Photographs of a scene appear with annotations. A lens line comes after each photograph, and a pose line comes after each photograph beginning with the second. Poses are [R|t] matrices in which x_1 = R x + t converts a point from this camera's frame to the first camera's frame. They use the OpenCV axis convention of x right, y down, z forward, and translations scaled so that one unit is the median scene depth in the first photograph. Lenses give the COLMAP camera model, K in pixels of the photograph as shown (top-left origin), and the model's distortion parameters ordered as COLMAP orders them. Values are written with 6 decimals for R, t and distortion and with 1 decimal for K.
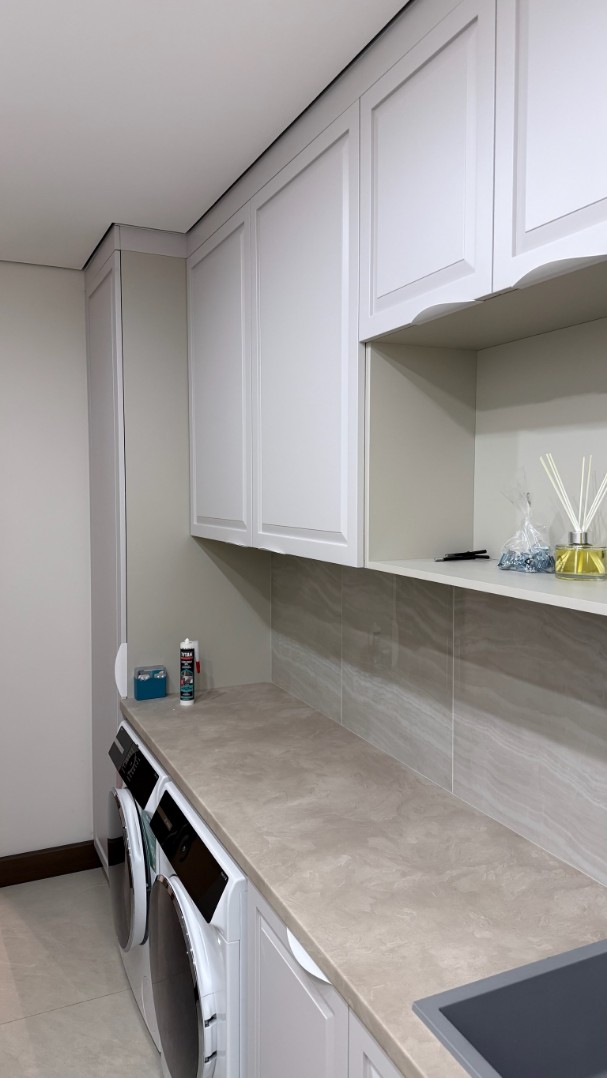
lens RADIAL K [[767.2, 0, 303.0], [0, 767.2, 531.9], [0, 0, 1]] dist [0.034691, -0.048690]
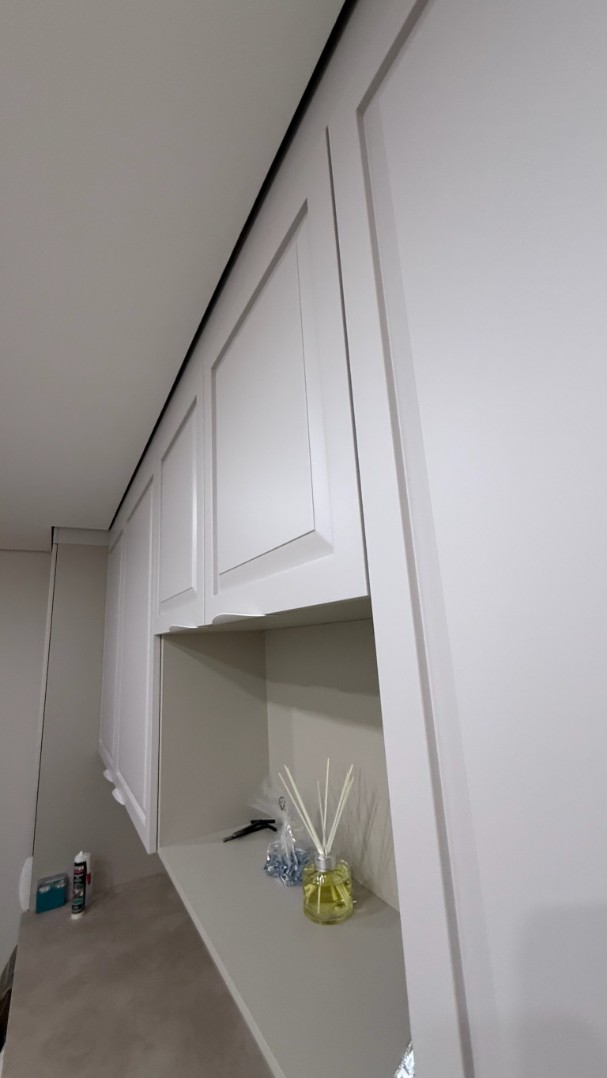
lens RADIAL K [[435.6, 0, 295.8], [0, 435.6, 532.6], [0, 0, 1]] dist [-0.006588, -0.000357]
pose [[0.997064, -0.039965, 0.065319, 0.159607], [0.057493, 0.954124, -0.293839, -0.118960], [-0.050579, 0.296732, 0.953620, 0.189881]]
